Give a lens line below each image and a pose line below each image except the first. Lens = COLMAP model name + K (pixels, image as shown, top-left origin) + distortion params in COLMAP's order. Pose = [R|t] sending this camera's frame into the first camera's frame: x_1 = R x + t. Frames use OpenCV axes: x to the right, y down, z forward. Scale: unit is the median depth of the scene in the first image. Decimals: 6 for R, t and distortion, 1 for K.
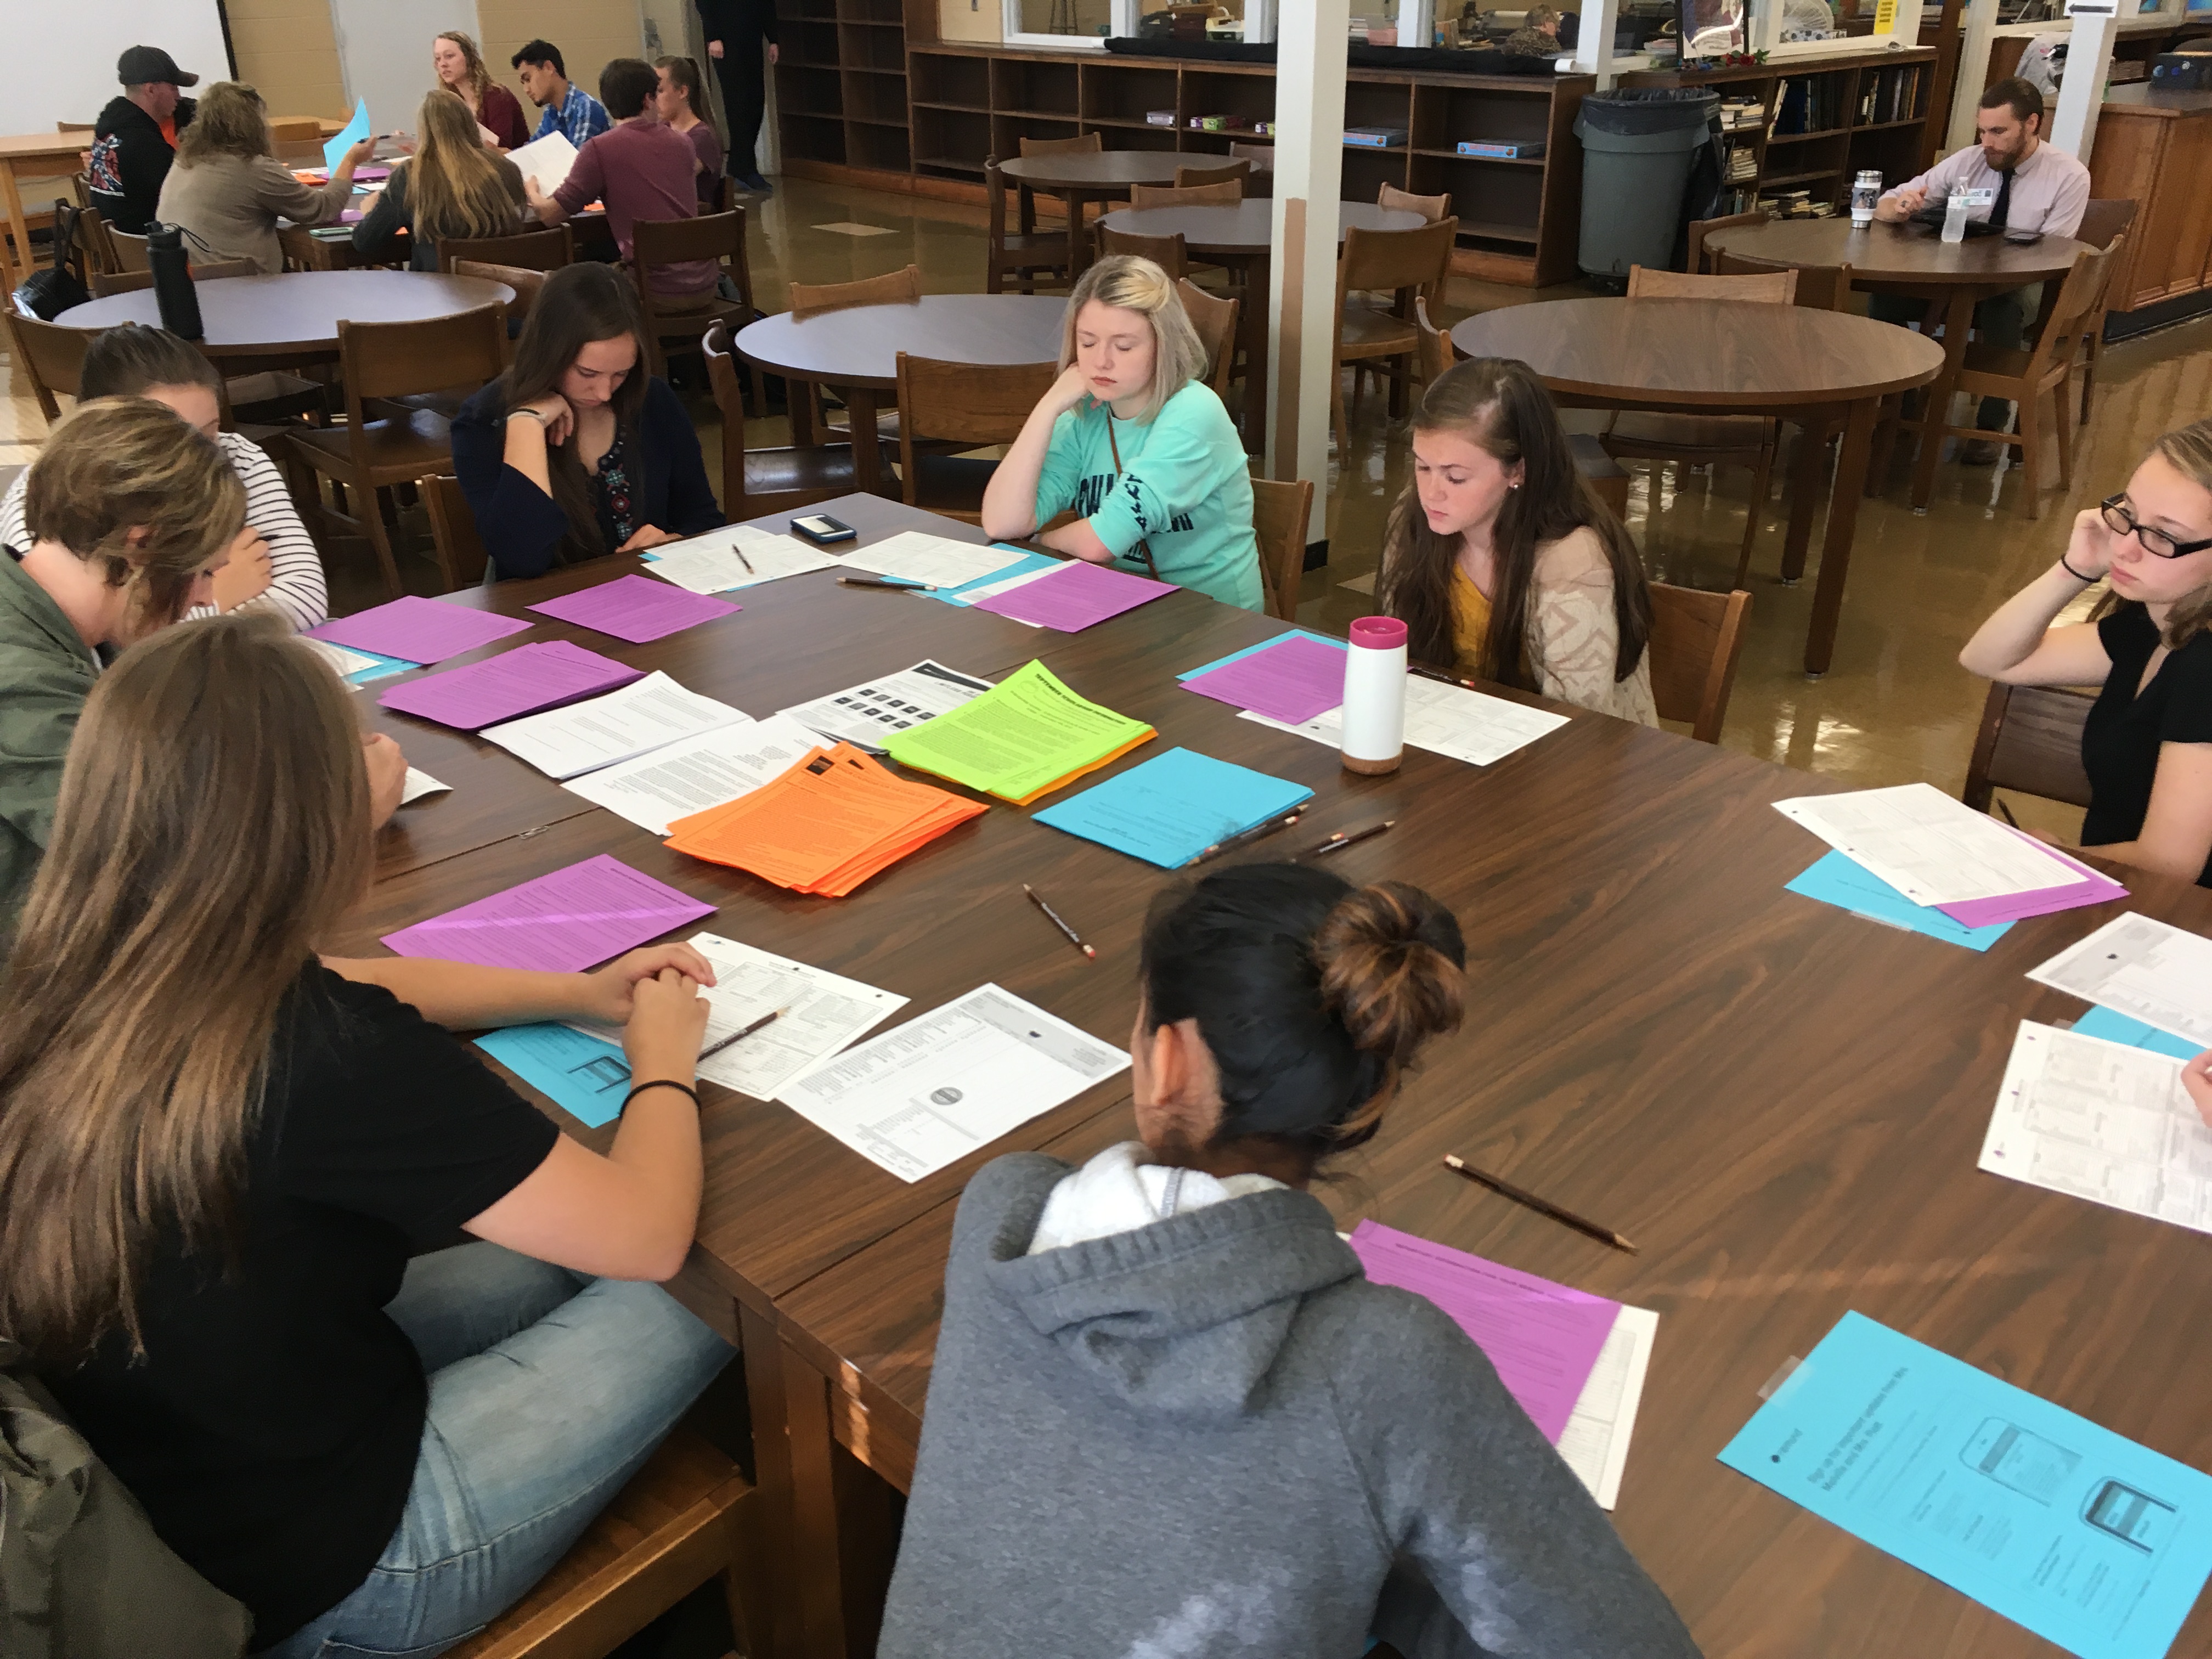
lens RADIAL K [[1838.4, 0, 1106.0], [0, 1838.4, 829.5], [0, 0, 1]] dist [0.077441, -0.103727]
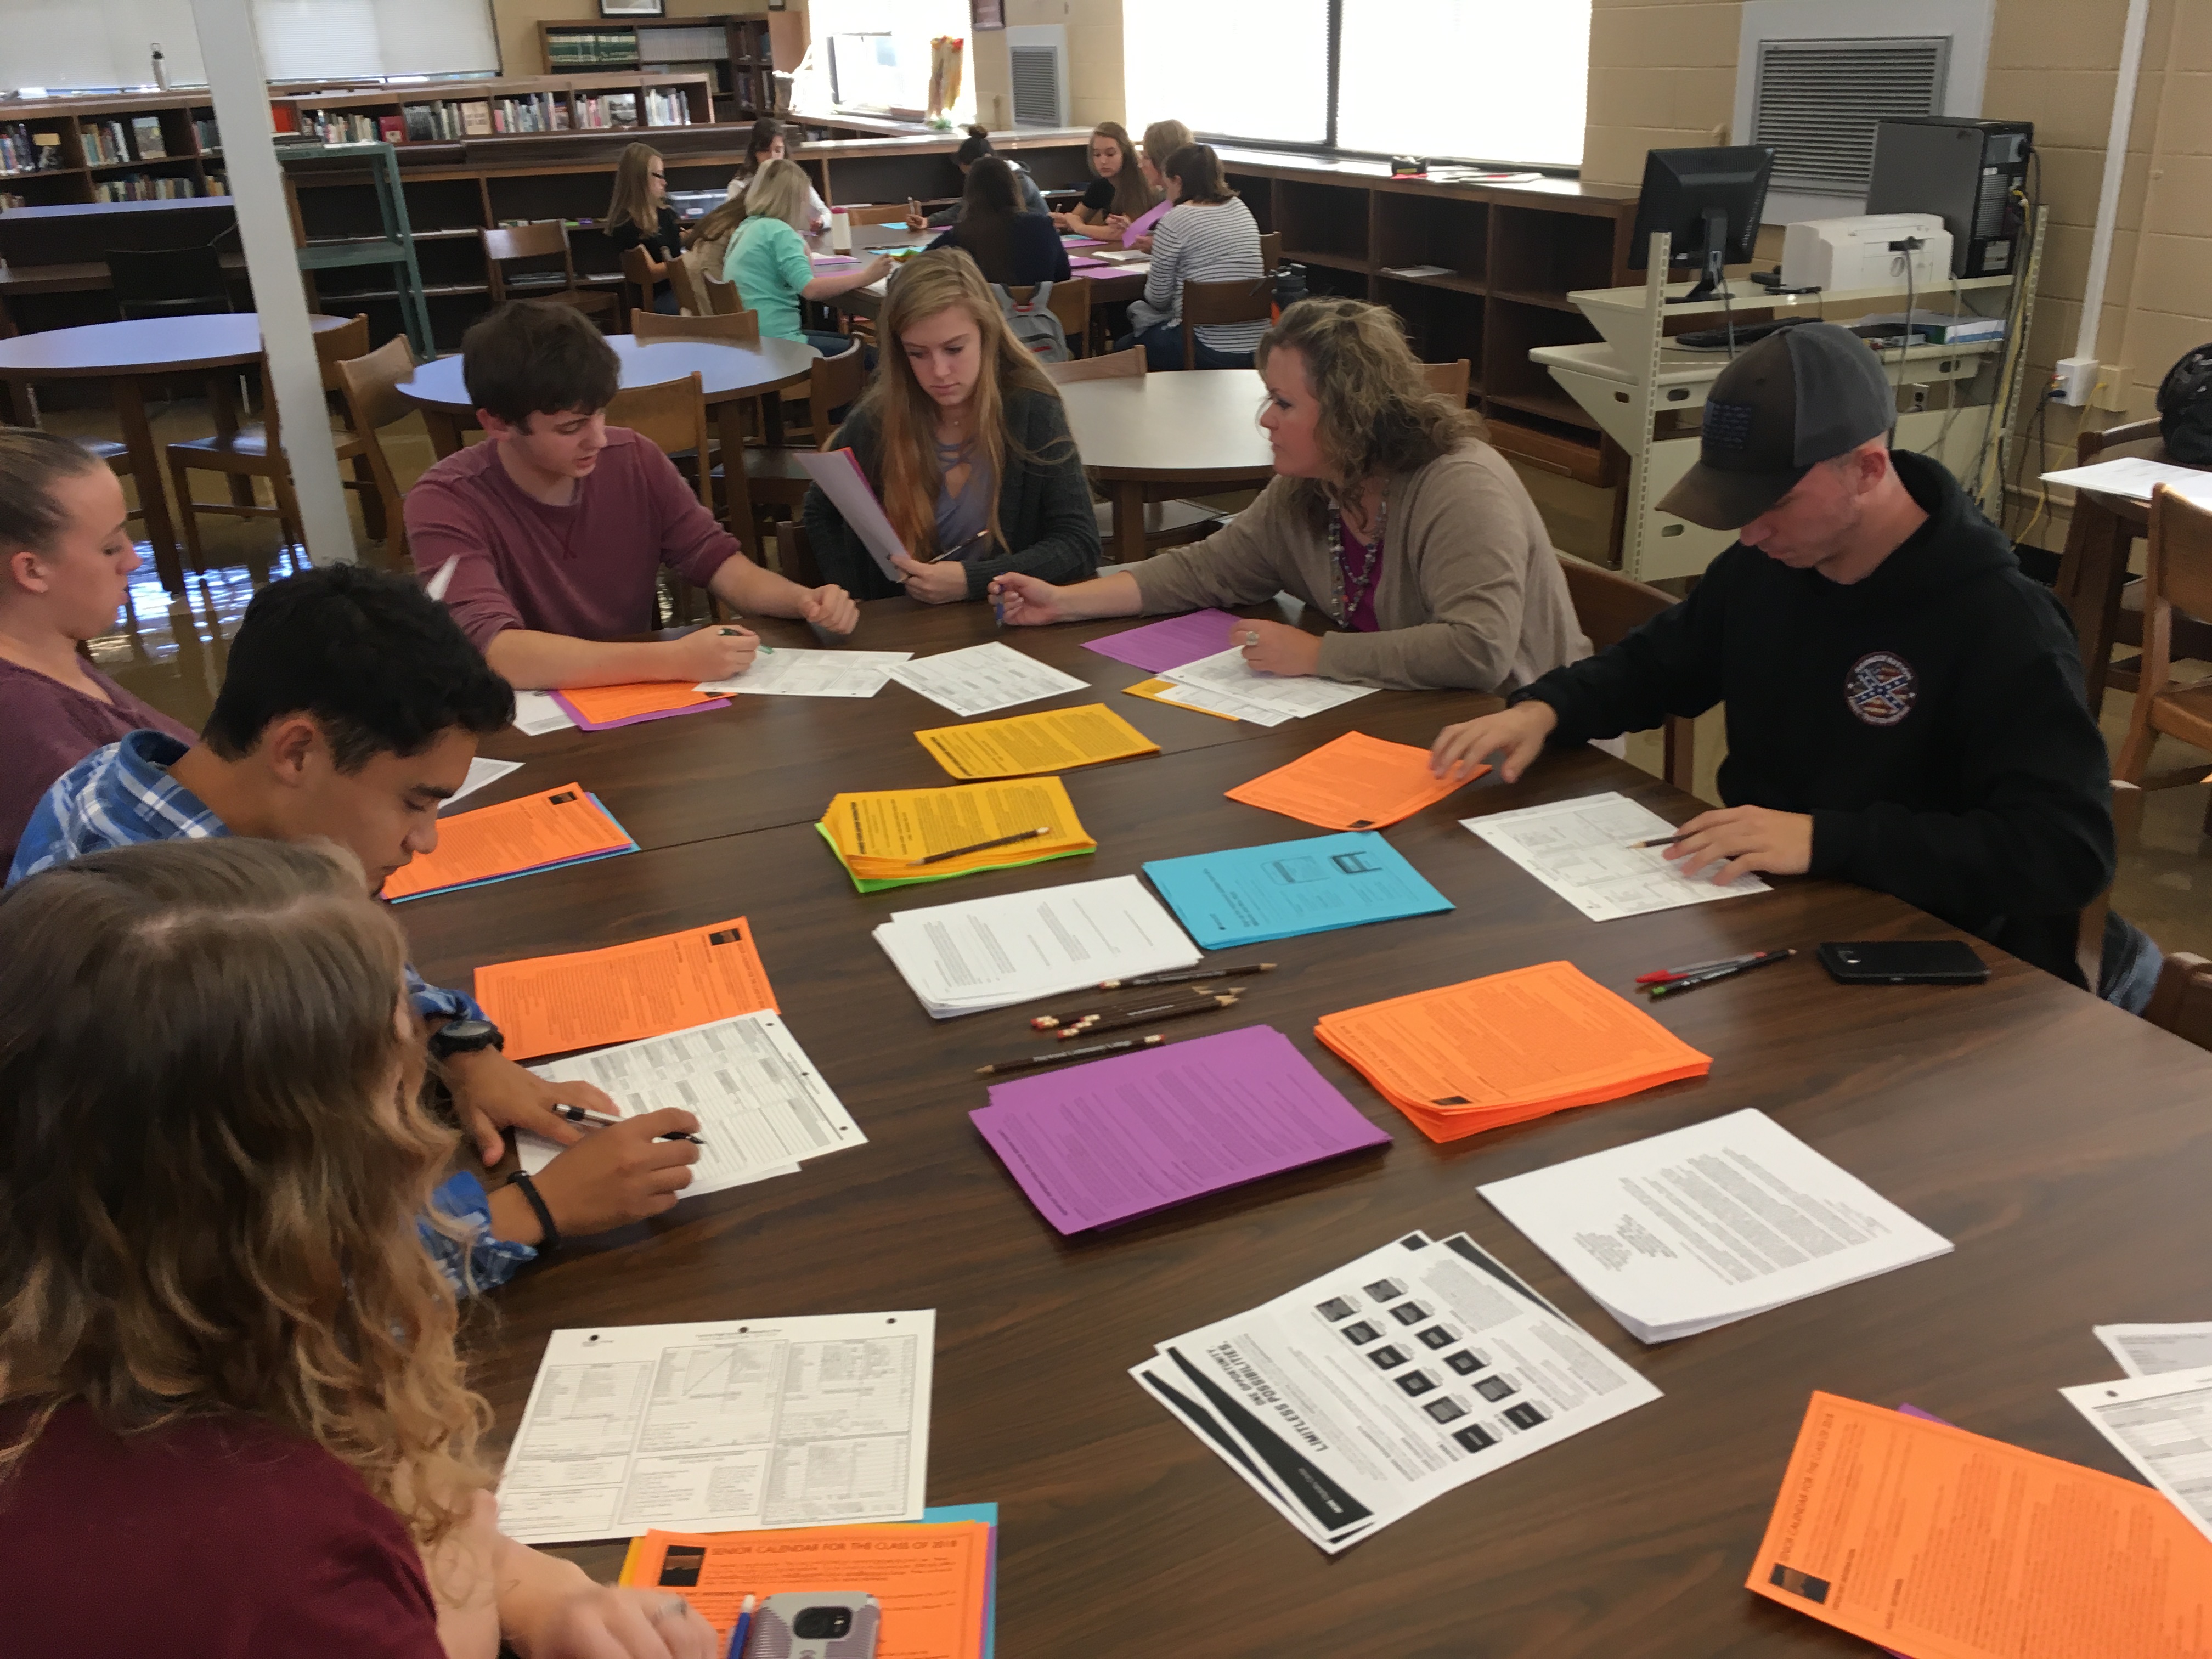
lens RADIAL K [[1834.4, 0, 1106.0], [0, 1834.4, 829.5], [0, 0, 1]] dist [0.080431, -0.099978]
pose [[-0.954107, -0.084536, 0.287285, -0.164600], [0.158337, 0.671859, 0.723557, -0.540089], [-0.254182, 0.735839, -0.627641, 1.221146]]
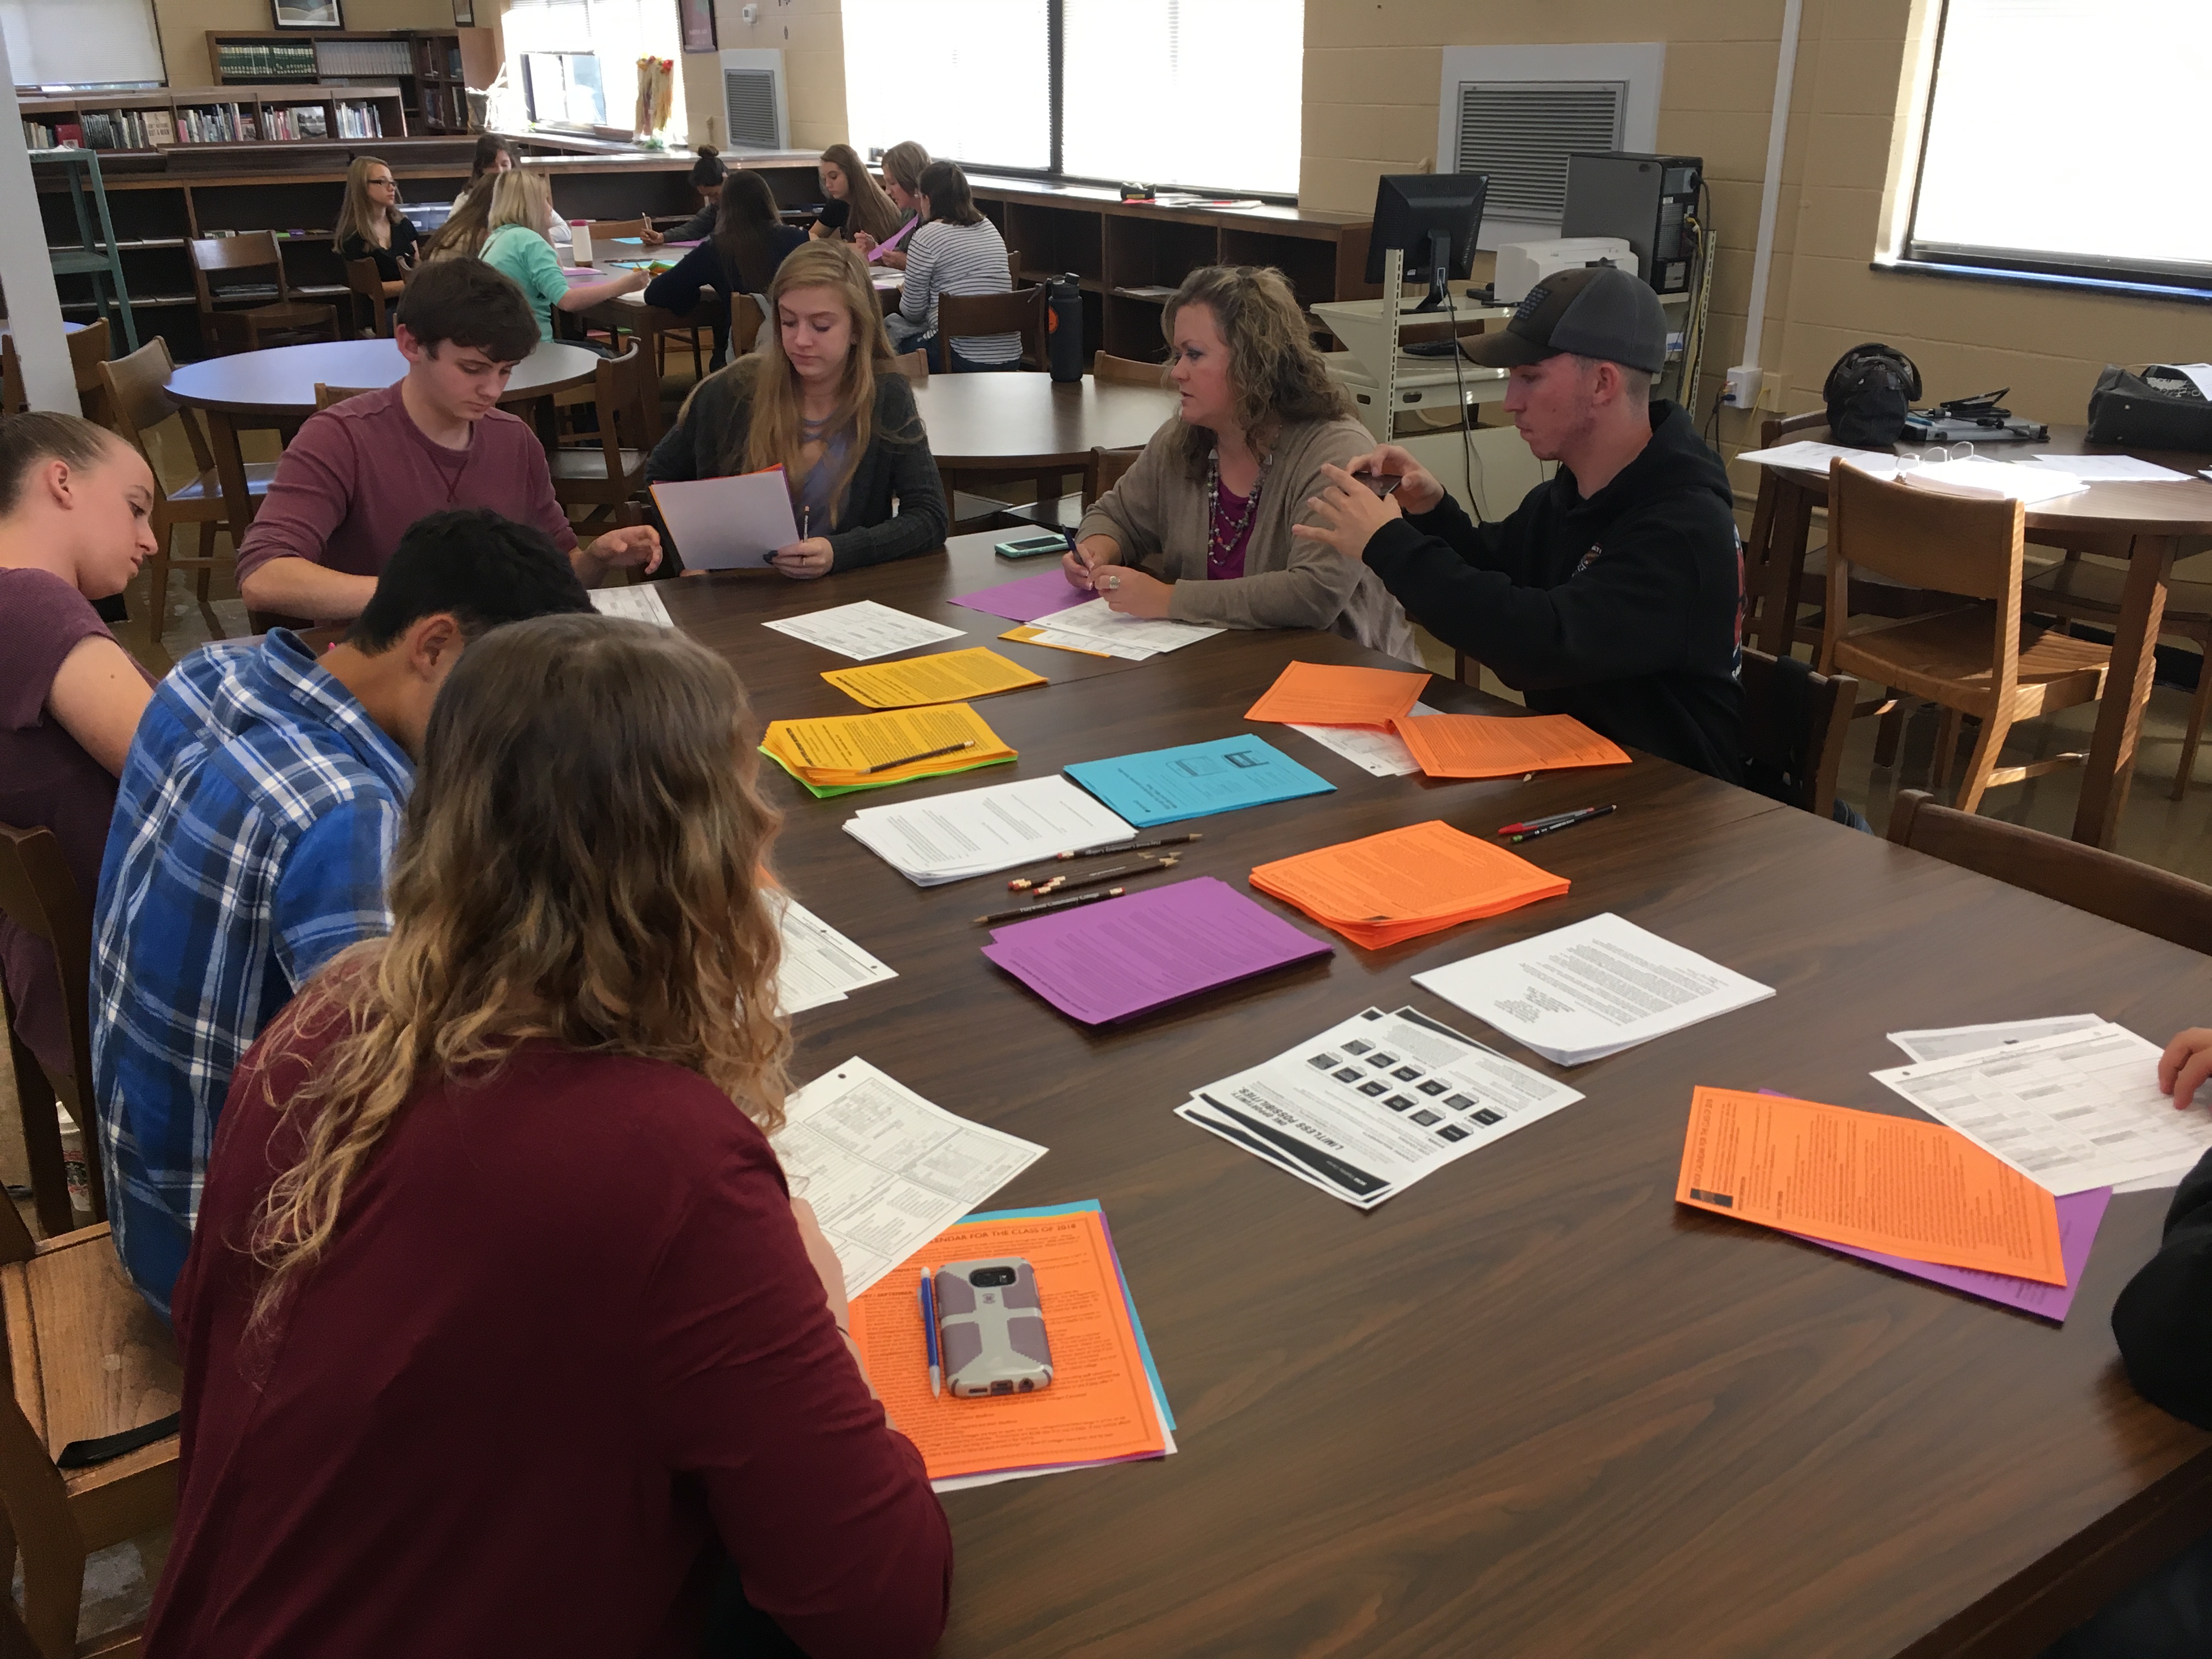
lens RADIAL K [[1838.4, 0, 1106.0], [0, 1838.4, 829.5], [0, 0, 1]] dist [0.077441, -0.103727]
pose [[-0.990180, -0.043489, 0.132858, -0.094594], [0.068187, 0.679409, 0.730585, -0.596288], [-0.122038, 0.732470, -0.669772, 1.361941]]
